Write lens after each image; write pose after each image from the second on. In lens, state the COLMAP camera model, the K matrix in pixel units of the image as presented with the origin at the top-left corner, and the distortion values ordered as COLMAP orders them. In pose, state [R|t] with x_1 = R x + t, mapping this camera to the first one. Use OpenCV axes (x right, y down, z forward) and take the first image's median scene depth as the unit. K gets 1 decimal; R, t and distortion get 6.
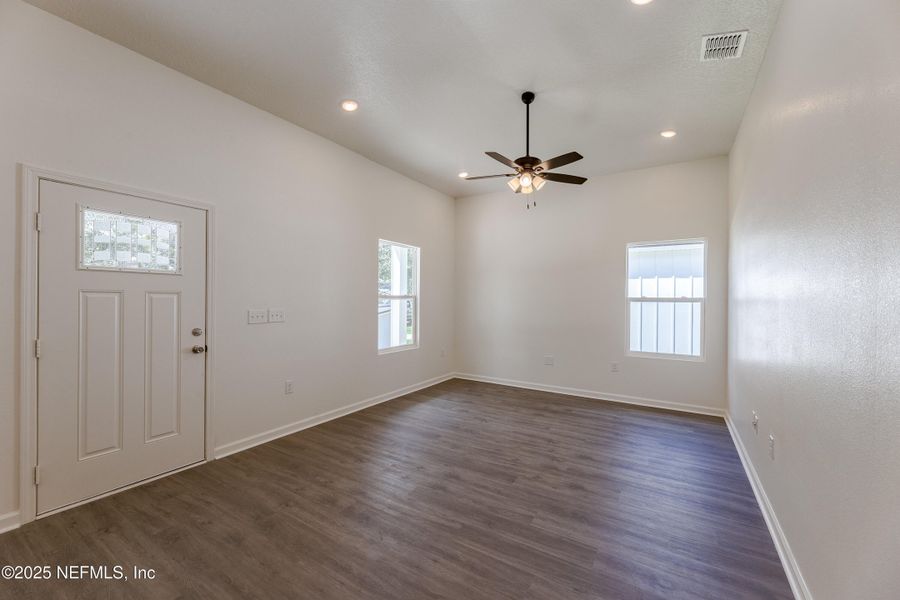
lens RADIAL K [[364.1, 0, 453.1], [0, 364.1, 300.6], [0, 0, 1]] dist [-0.000366, 0.000066]
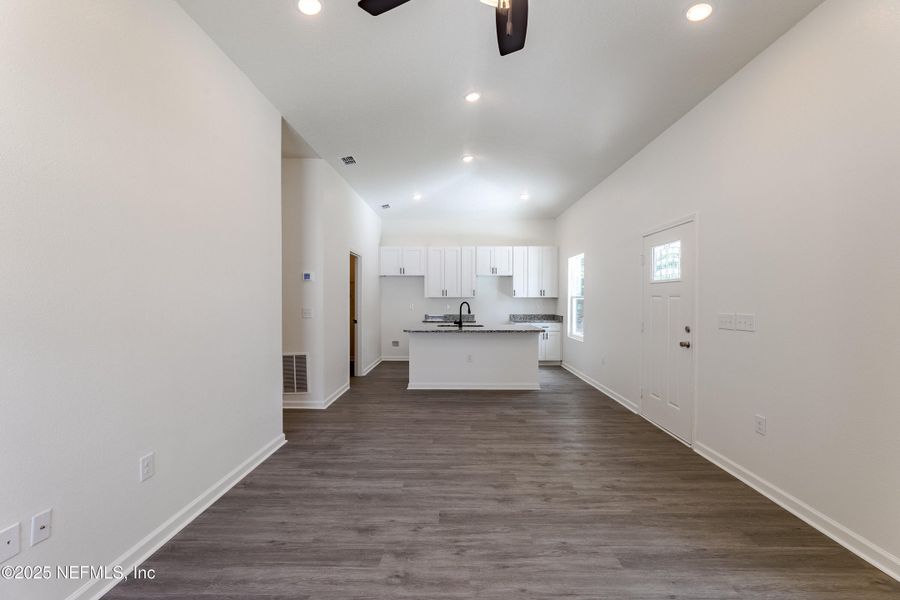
lens RADIAL K [[364.1, 0, 453.1], [0, 364.1, 300.6], [0, 0, 1]] dist [-0.000366, 0.000066]
pose [[-0.851022, -0.007692, -0.525074, 0.538584], [-0.009998, 0.999949, 0.001554, 0.000093], [0.525035, 0.006572, -0.851055, 1.590920]]
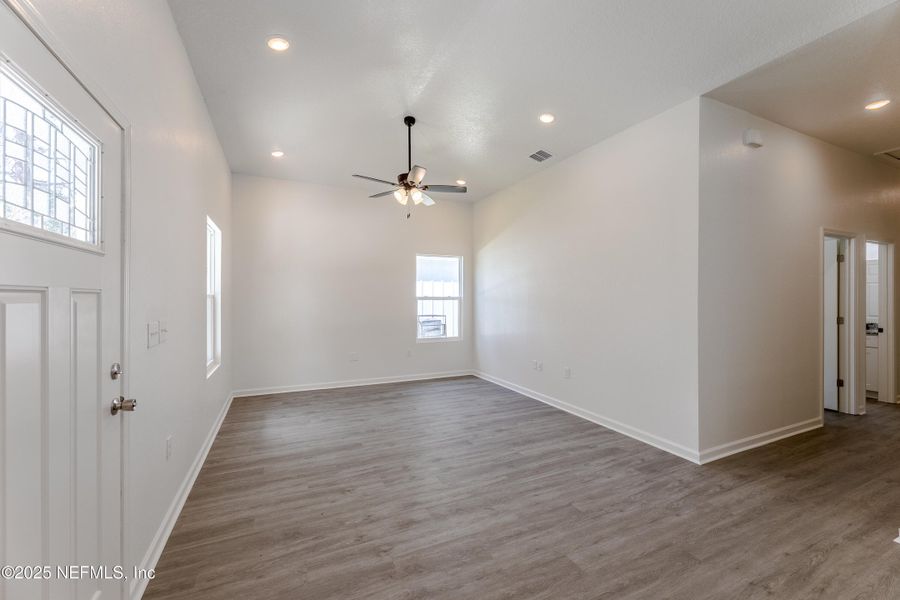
lens RADIAL K [[370.6, 0, 450.0], [0, 370.6, 300.0], [0, 0, 1]] dist [-0.000893, -0.000216]
pose [[0.537284, -0.012785, 0.843305, -0.878924], [0.005776, 0.999917, 0.011480, -0.016052], [-0.843382, -0.001297, 0.537313, 0.342656]]
